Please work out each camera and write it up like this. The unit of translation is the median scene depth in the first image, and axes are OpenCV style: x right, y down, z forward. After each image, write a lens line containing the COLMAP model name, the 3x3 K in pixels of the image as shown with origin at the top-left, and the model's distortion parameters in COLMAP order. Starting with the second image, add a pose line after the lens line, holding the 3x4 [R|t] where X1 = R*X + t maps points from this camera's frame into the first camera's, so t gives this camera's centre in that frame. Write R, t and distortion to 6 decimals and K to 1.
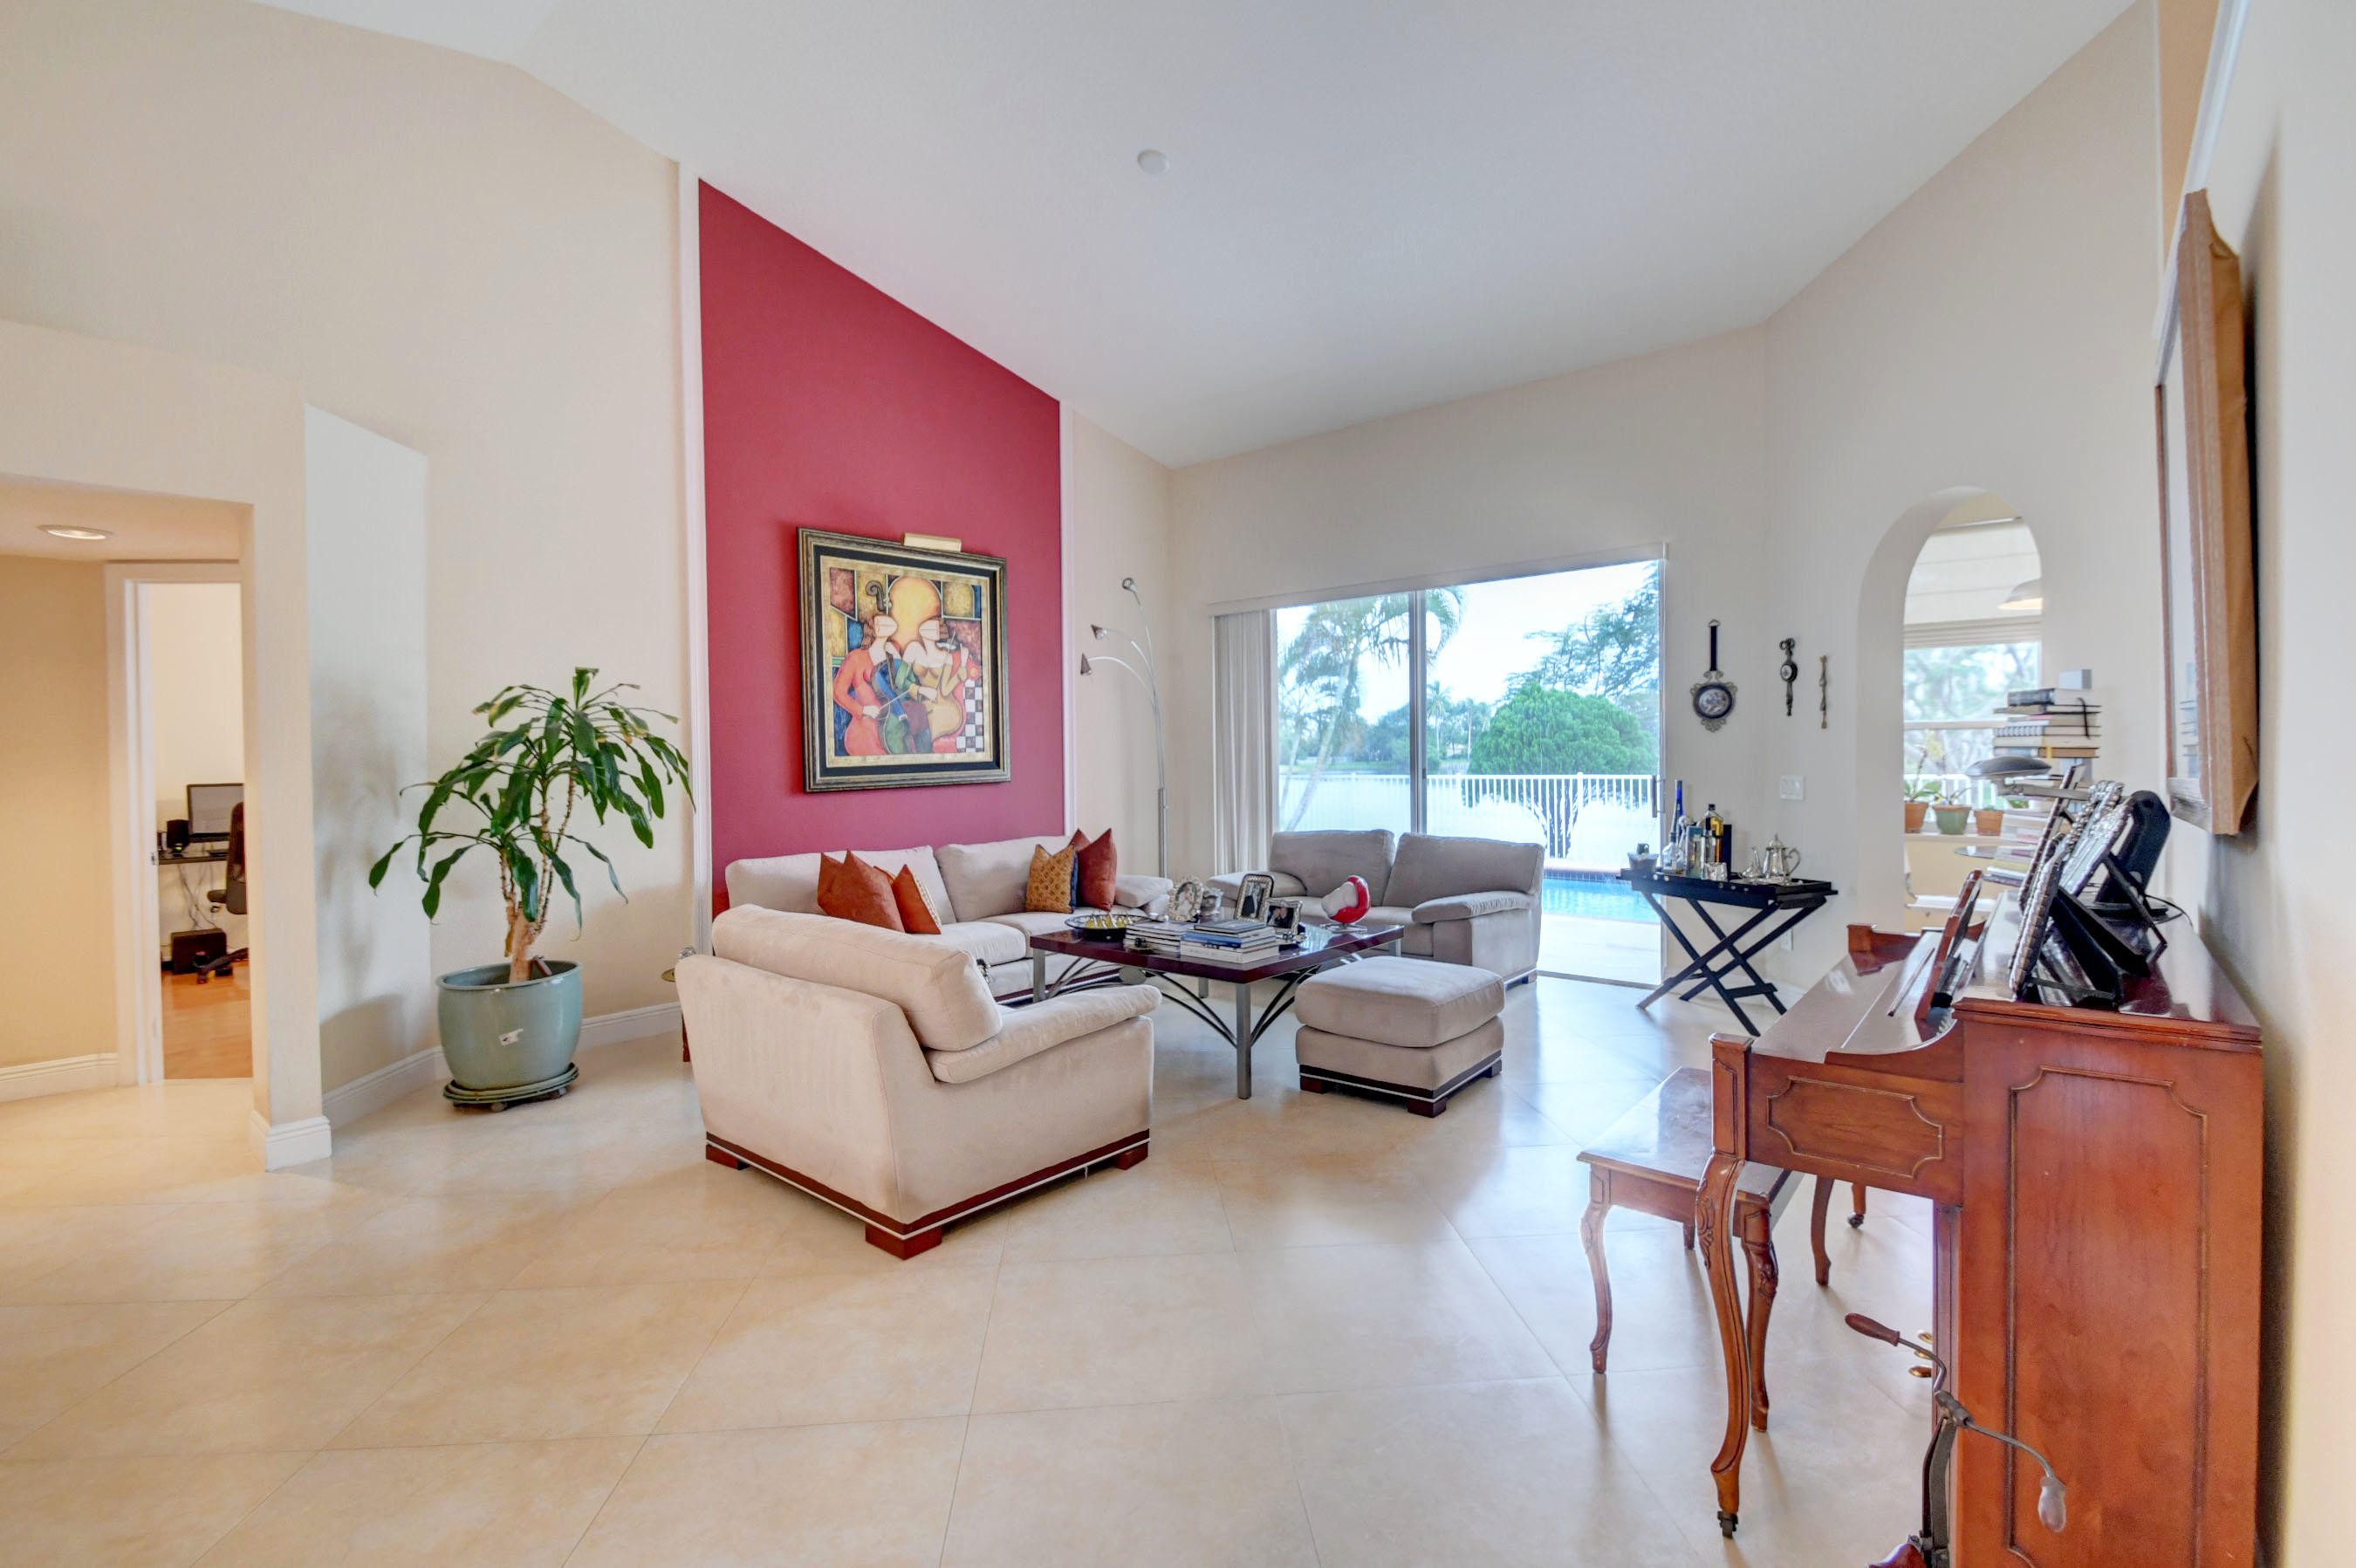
lens RADIAL K [[1035.7, 0, 1195.3], [0, 1035.7, 772.4], [0, 0, 1]] dist [0.007896, -0.014877]
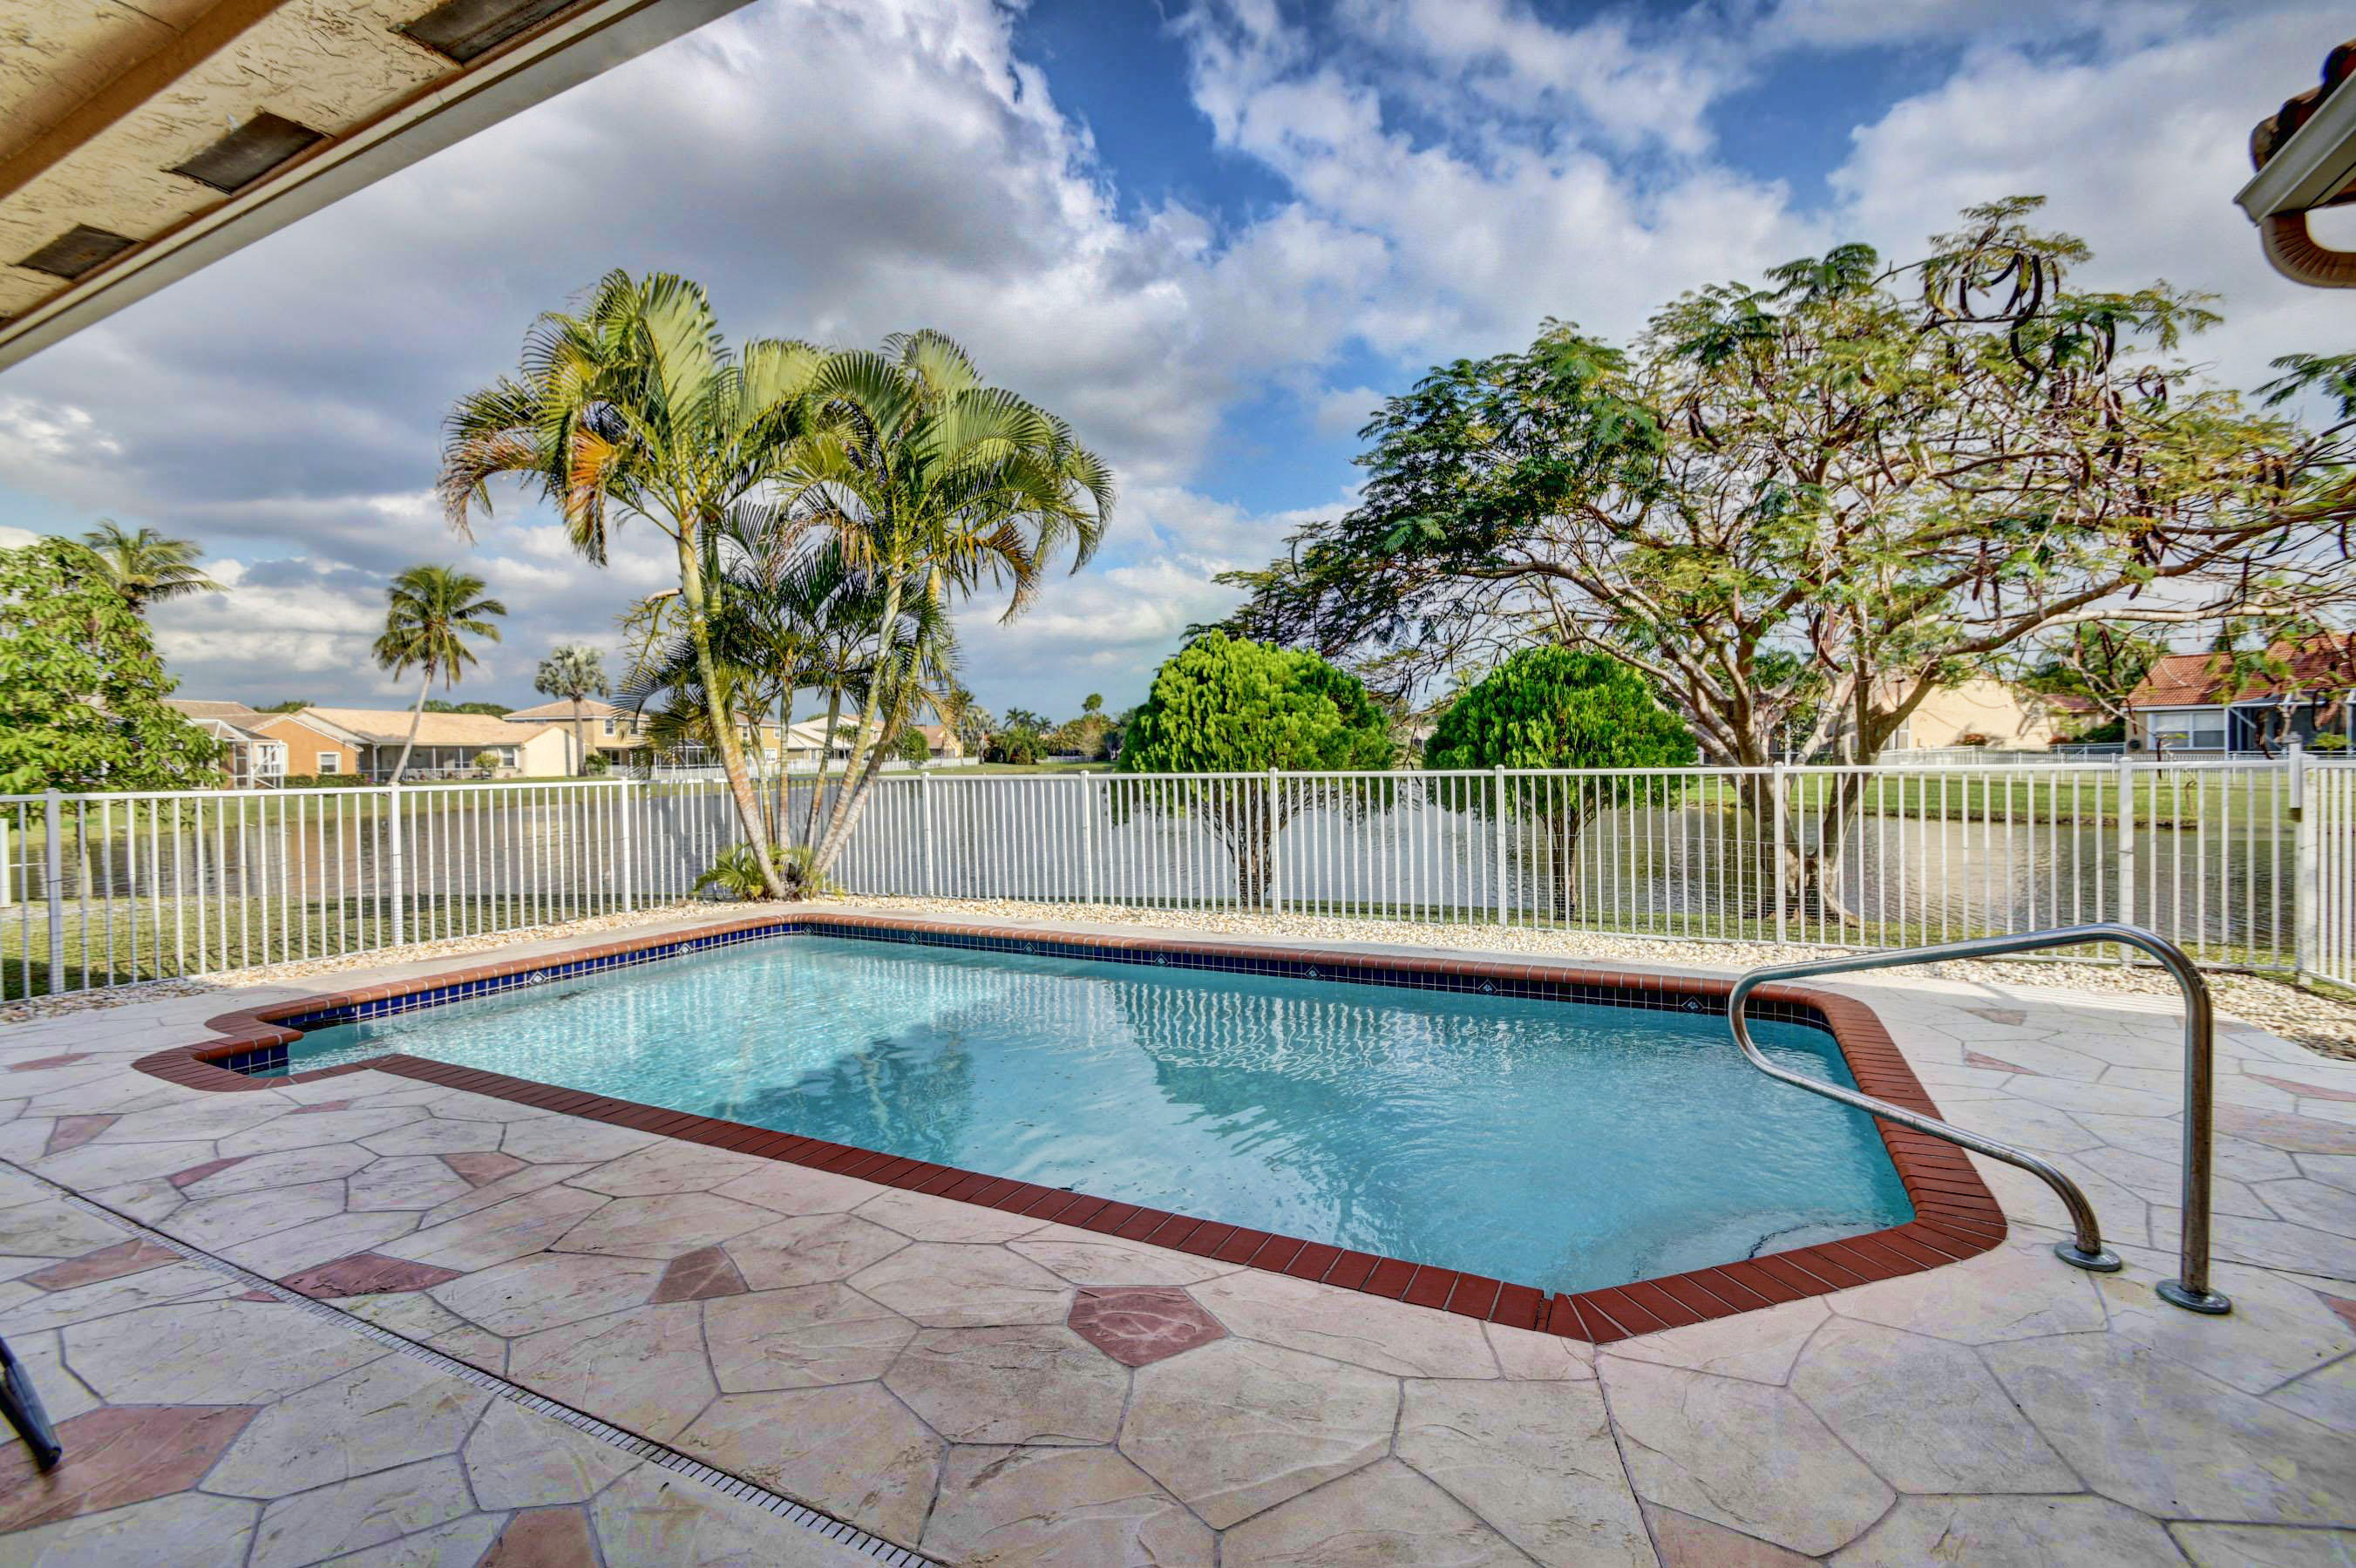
lens RADIAL K [[1035.3, 0, 1200.0], [0, 1035.3, 771.9], [0, 0, 1]] dist [0.002845, -0.009384]
pose [[0.972948, -0.008048, 0.230884, 0.486767], [0.009673, 0.999936, -0.005909, 0.016766], [-0.230822, 0.007982, 0.972963, 1.082536]]
